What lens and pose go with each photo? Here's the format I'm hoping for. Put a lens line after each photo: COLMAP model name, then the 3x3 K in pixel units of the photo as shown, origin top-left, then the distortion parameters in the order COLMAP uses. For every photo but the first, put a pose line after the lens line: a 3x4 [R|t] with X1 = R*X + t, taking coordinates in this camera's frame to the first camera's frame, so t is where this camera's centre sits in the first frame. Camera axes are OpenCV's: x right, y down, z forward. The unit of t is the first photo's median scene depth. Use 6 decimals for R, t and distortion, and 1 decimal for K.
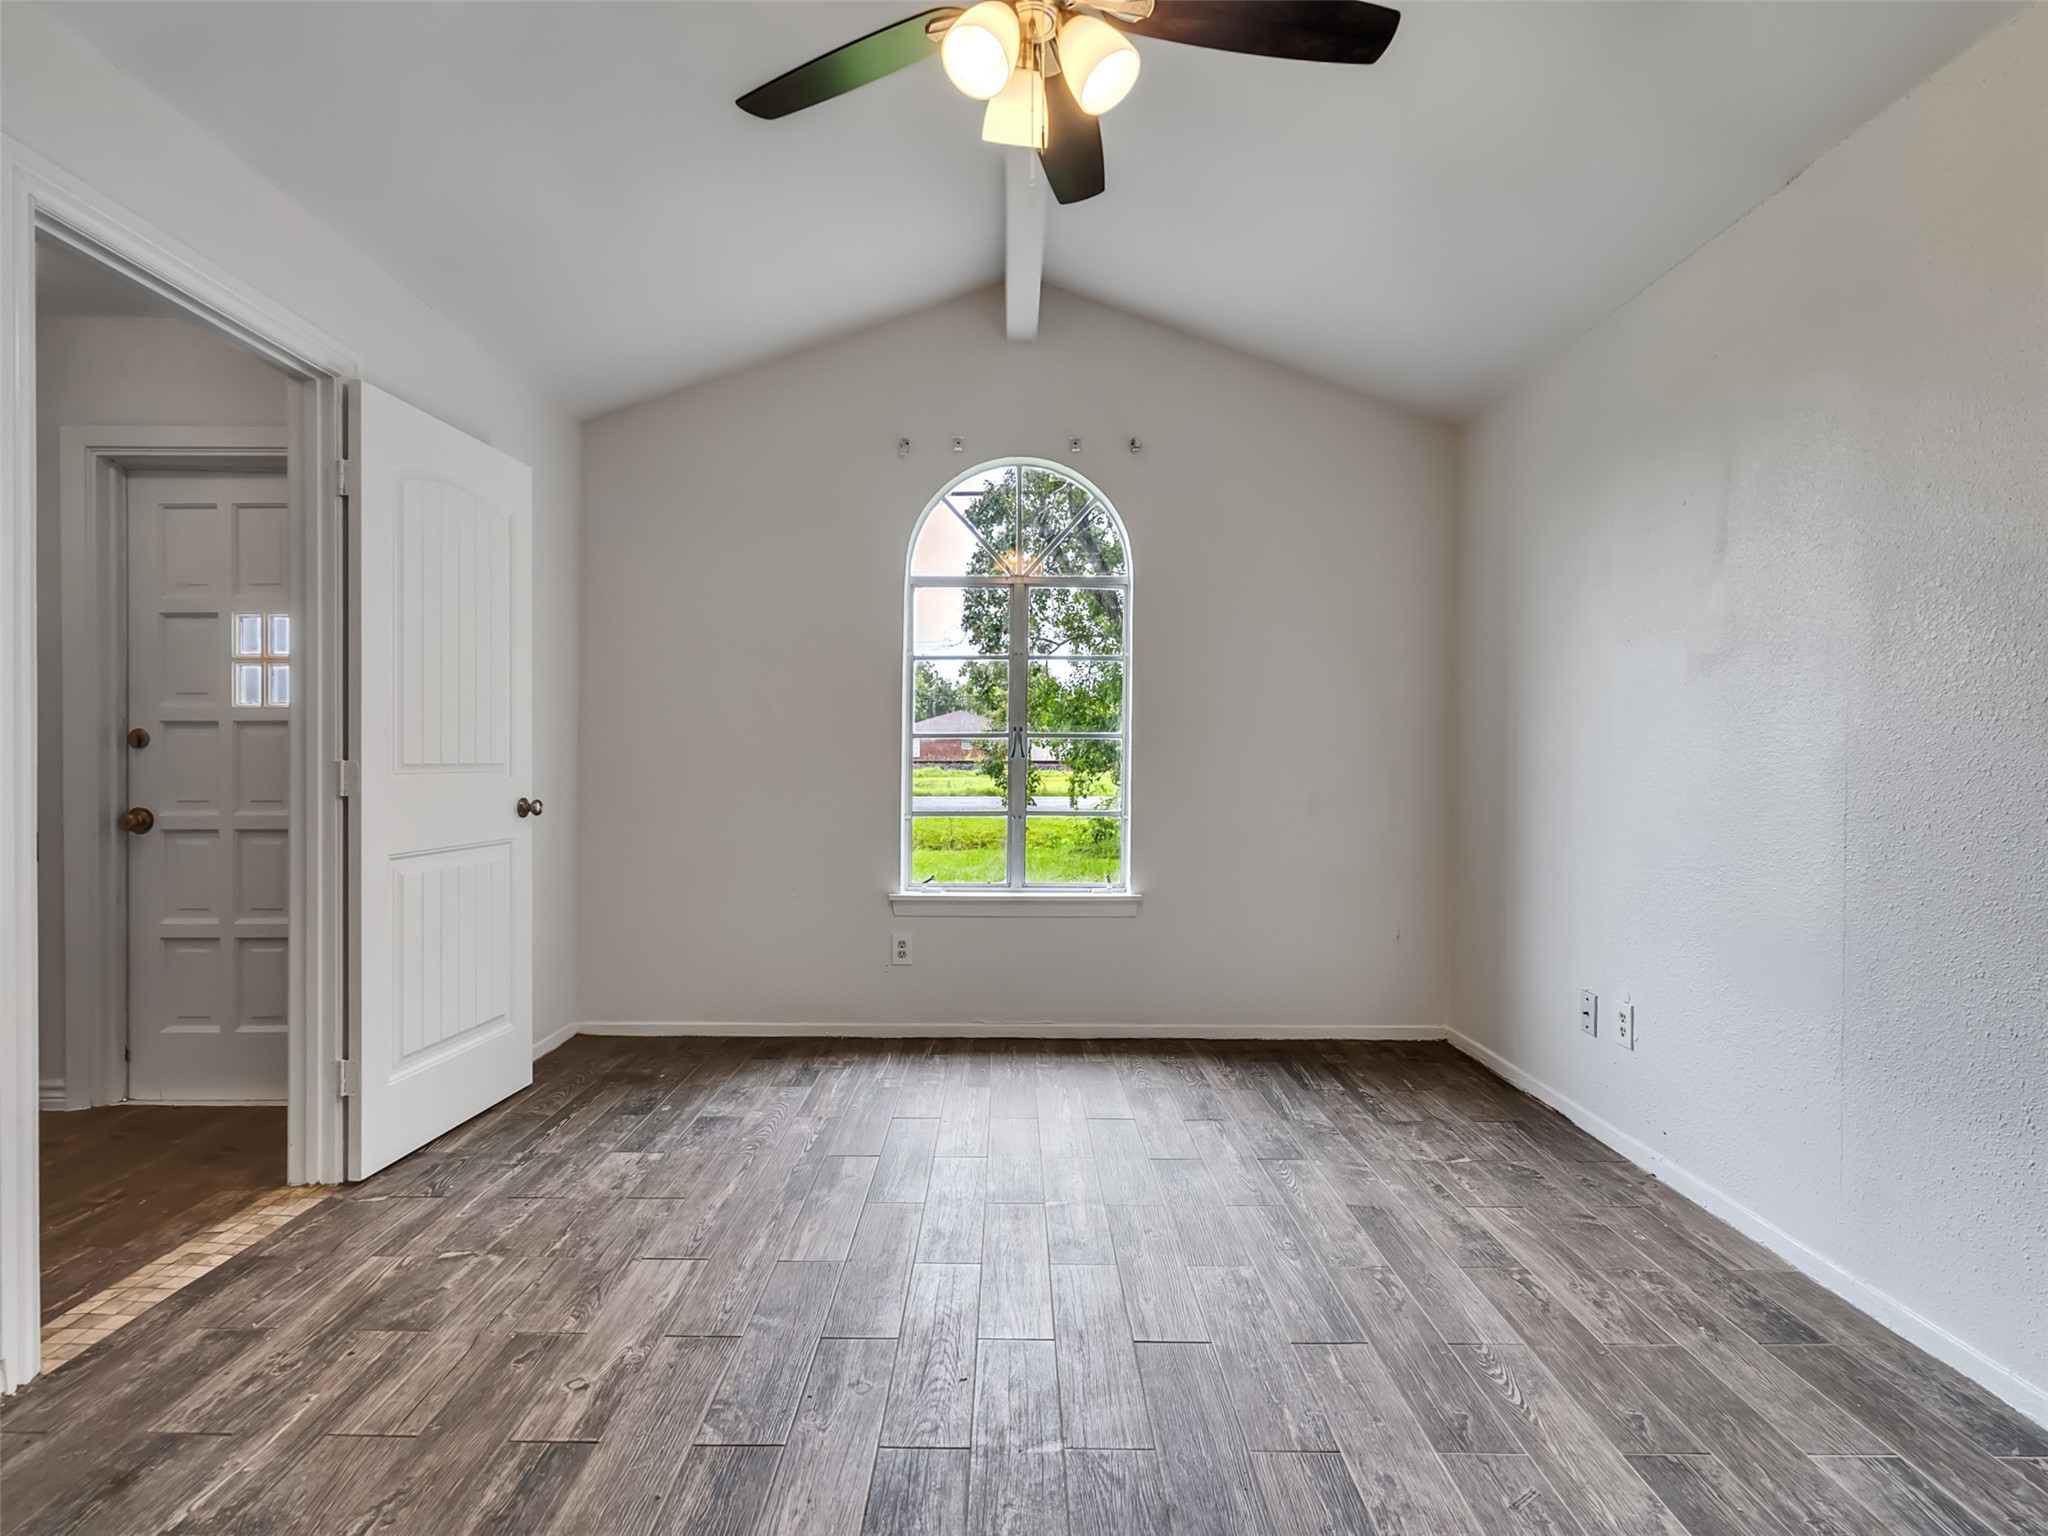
lens RADIAL K [[1046.6, 0, 1008.5], [0, 1046.6, 764.4], [0, 0, 1]] dist [-0.004848, 0.002785]
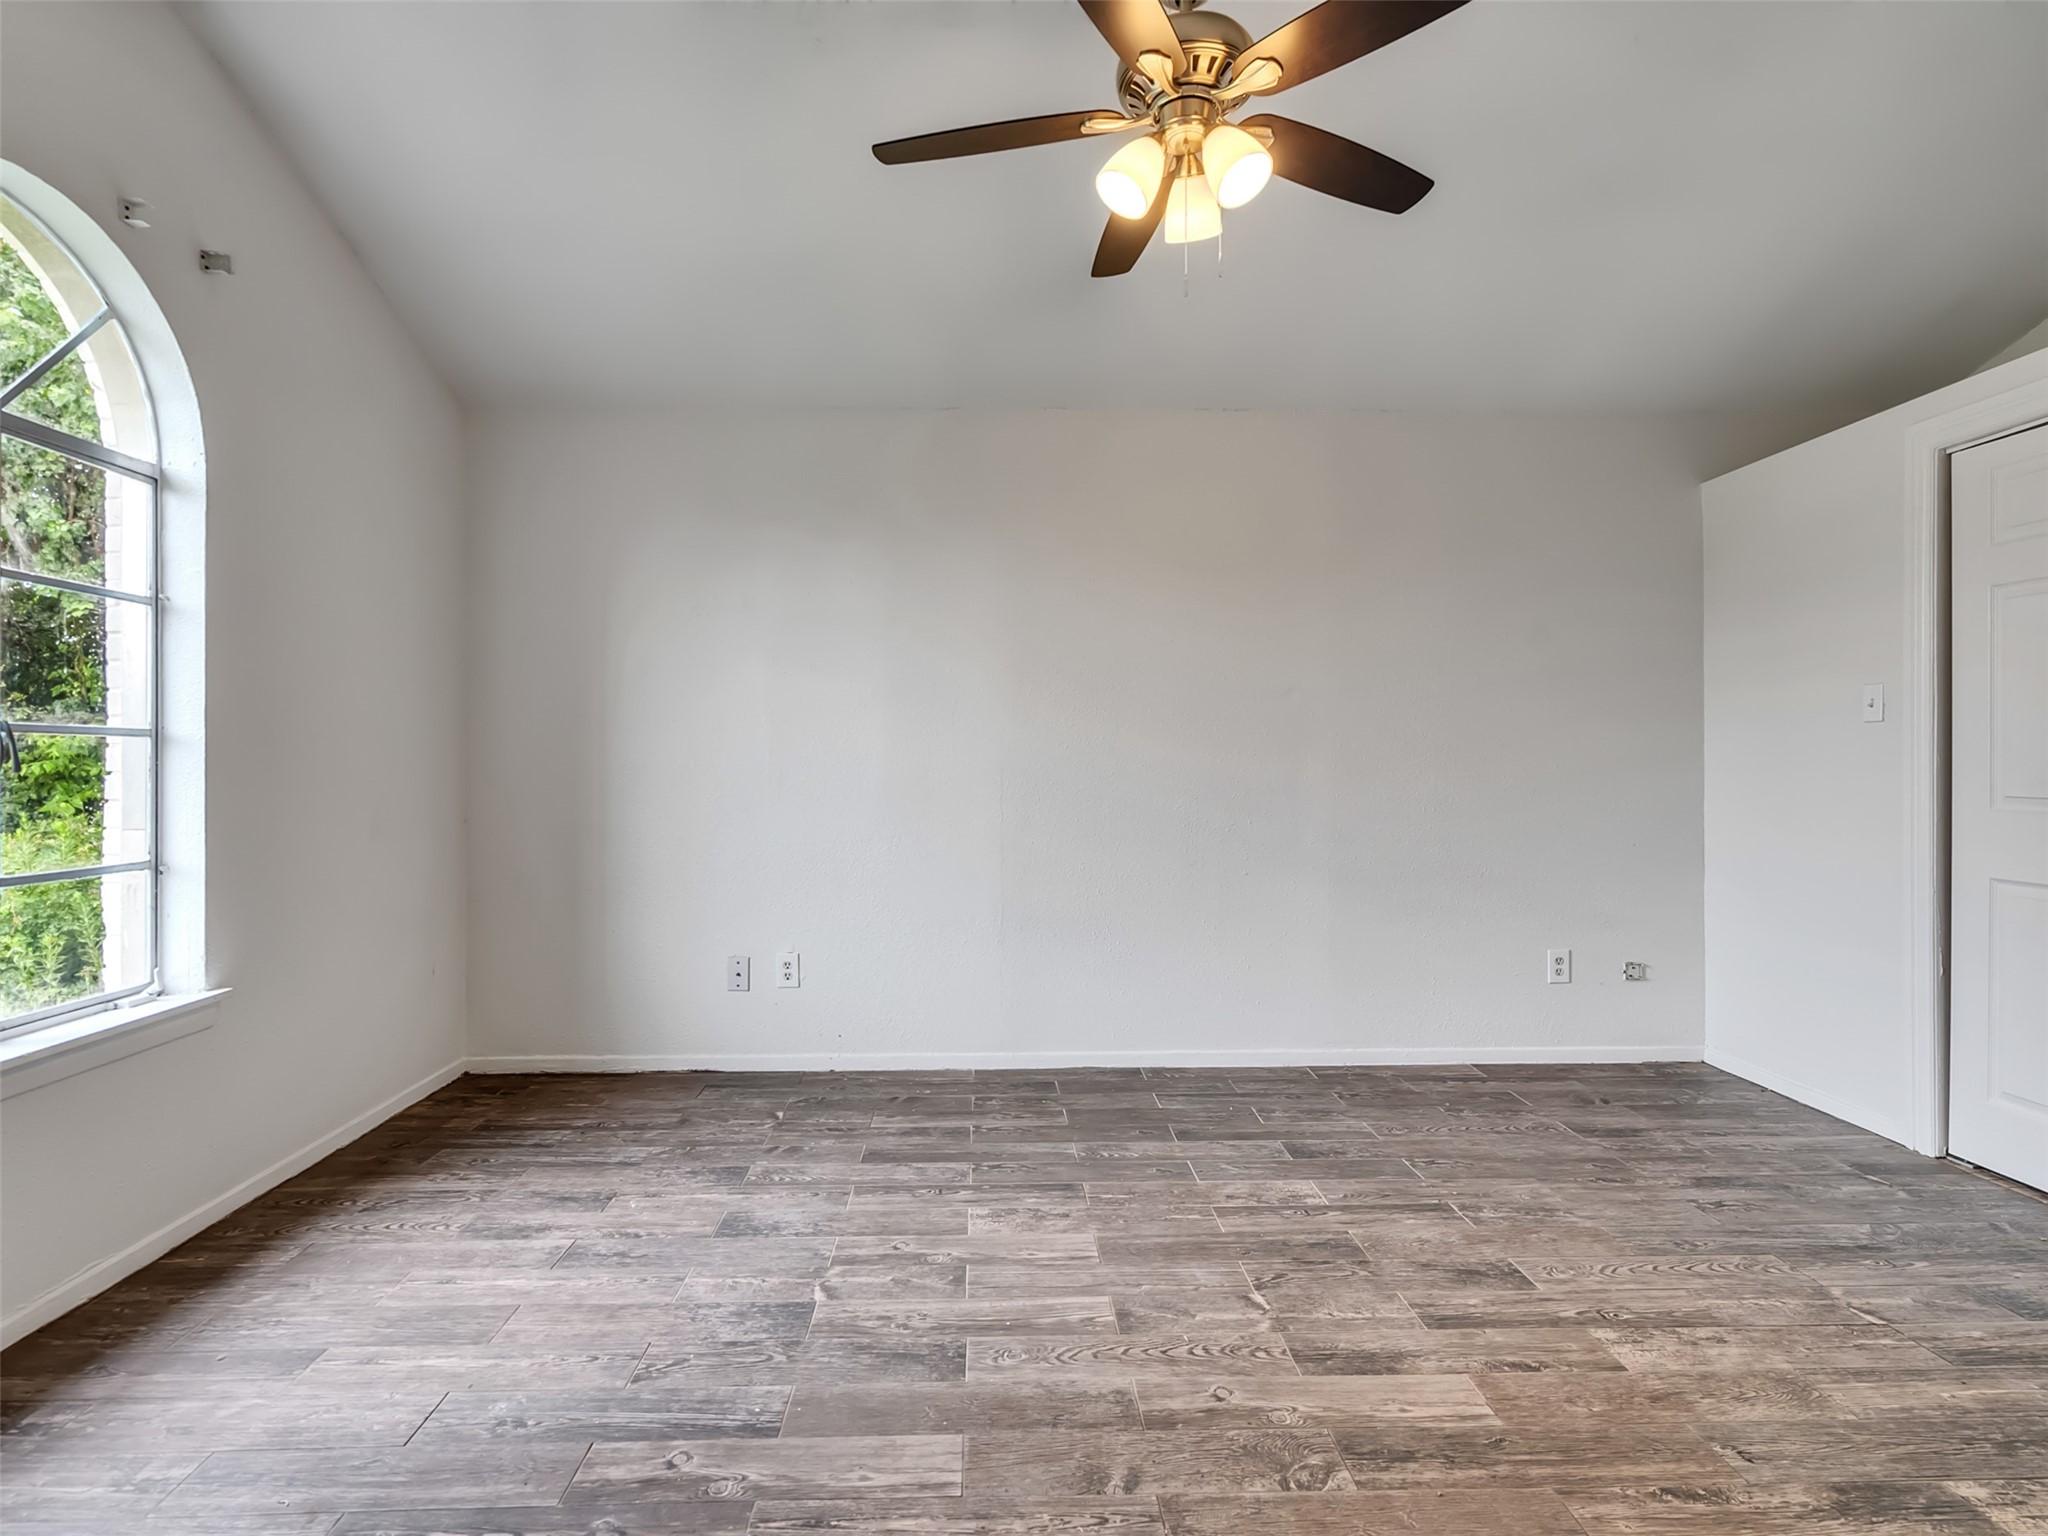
lens RADIAL K [[1046.6, 0, 1008.5], [0, 1046.6, 764.4], [0, 0, 1]] dist [-0.004848, 0.002785]
pose [[-0.025819, -0.008650, 0.999629, -0.656578], [0.009390, 0.999916, 0.008895, -0.013966], [-0.999623, 0.009616, -0.025735, 0.702977]]
